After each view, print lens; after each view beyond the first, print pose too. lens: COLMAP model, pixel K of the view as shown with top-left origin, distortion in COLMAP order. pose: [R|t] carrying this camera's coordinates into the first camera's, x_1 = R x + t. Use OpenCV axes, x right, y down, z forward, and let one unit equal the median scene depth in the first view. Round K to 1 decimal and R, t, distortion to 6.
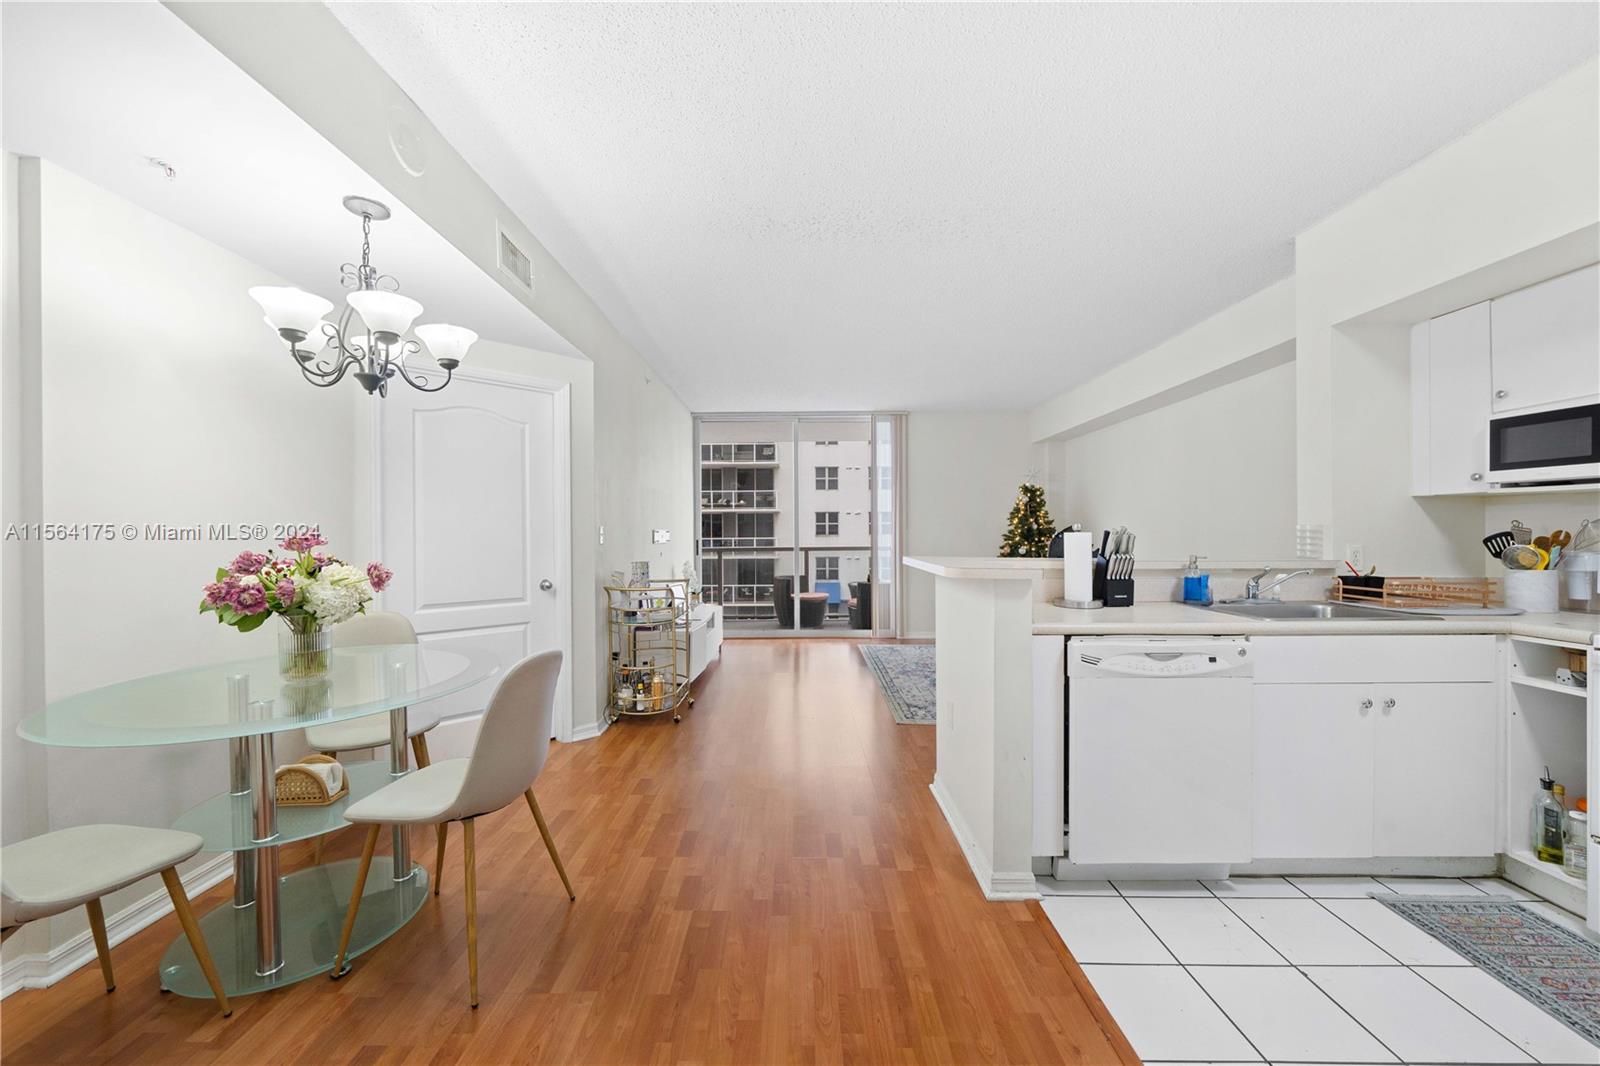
lens RADIAL K [[587.1, 0, 805.2], [0, 587.1, 526.7], [0, 0, 1]] dist [-0.000060, -0.000129]
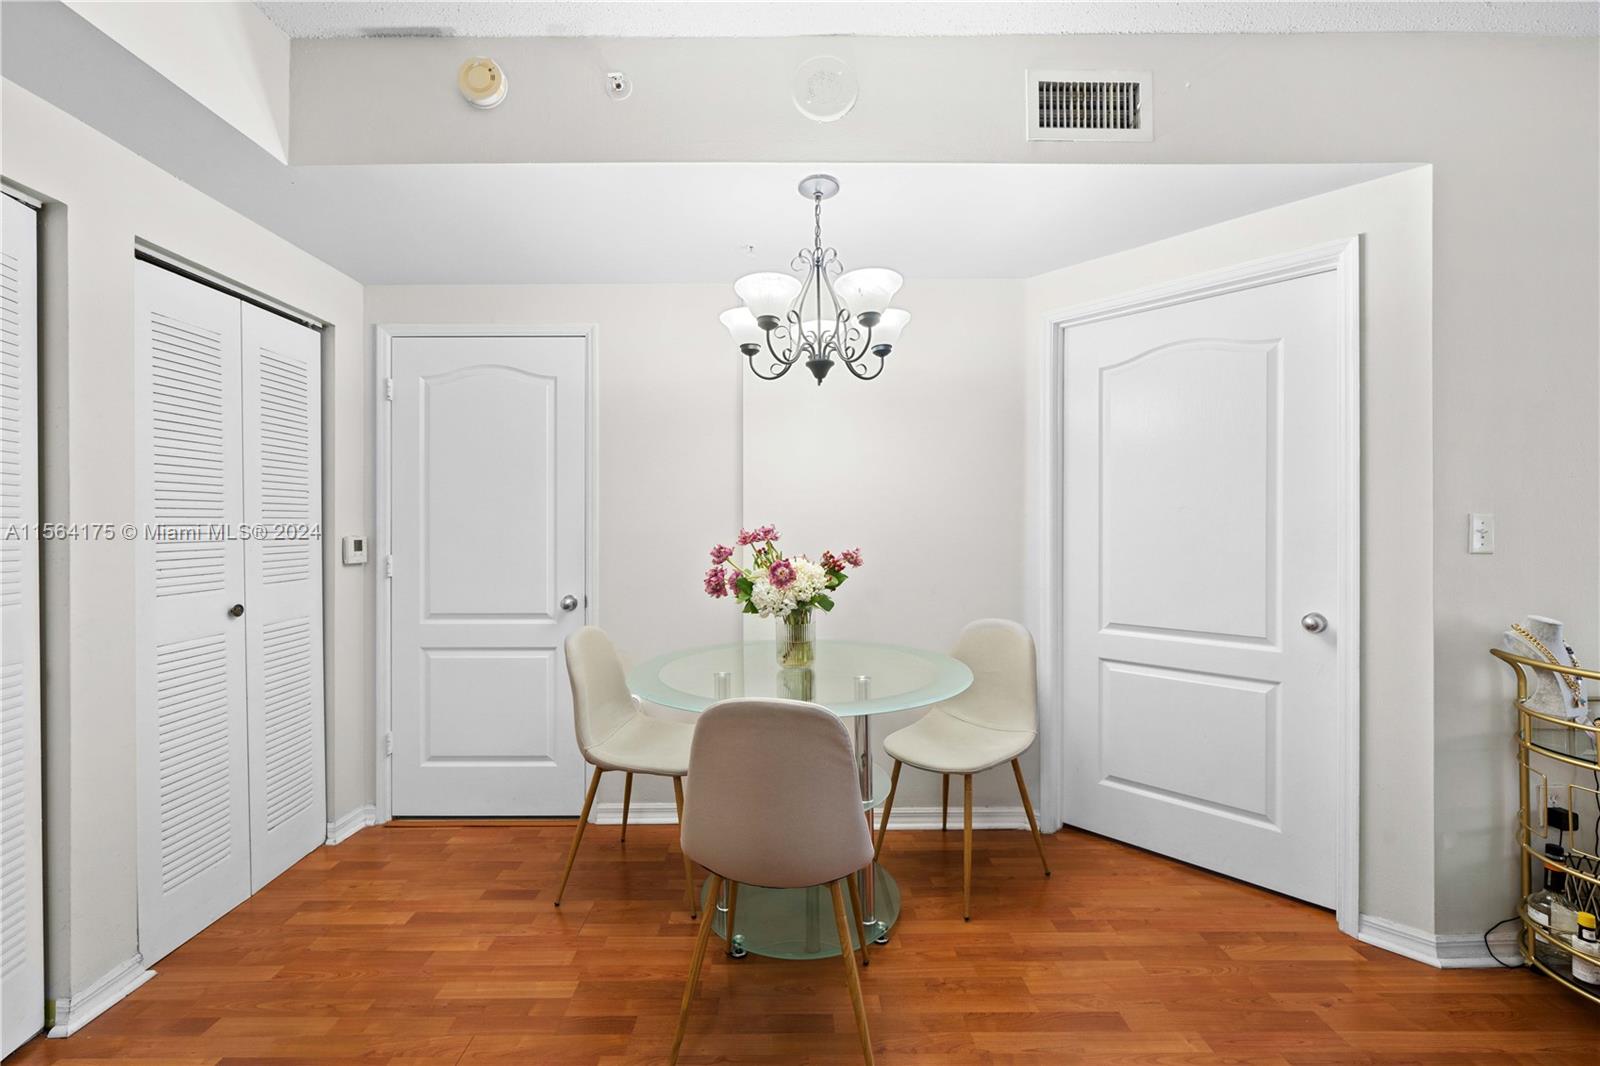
lens RADIAL K [[645.4, 0, 790.1], [0, 645.4, 536.2], [0, 0, 1]] dist [0.001229, -0.000738]
pose [[-0.001383, 0.013324, -0.999910, 0.295224], [0.011850, 0.999841, 0.013307, 0.009363], [0.999929, -0.011830, -0.001540, 0.967169]]
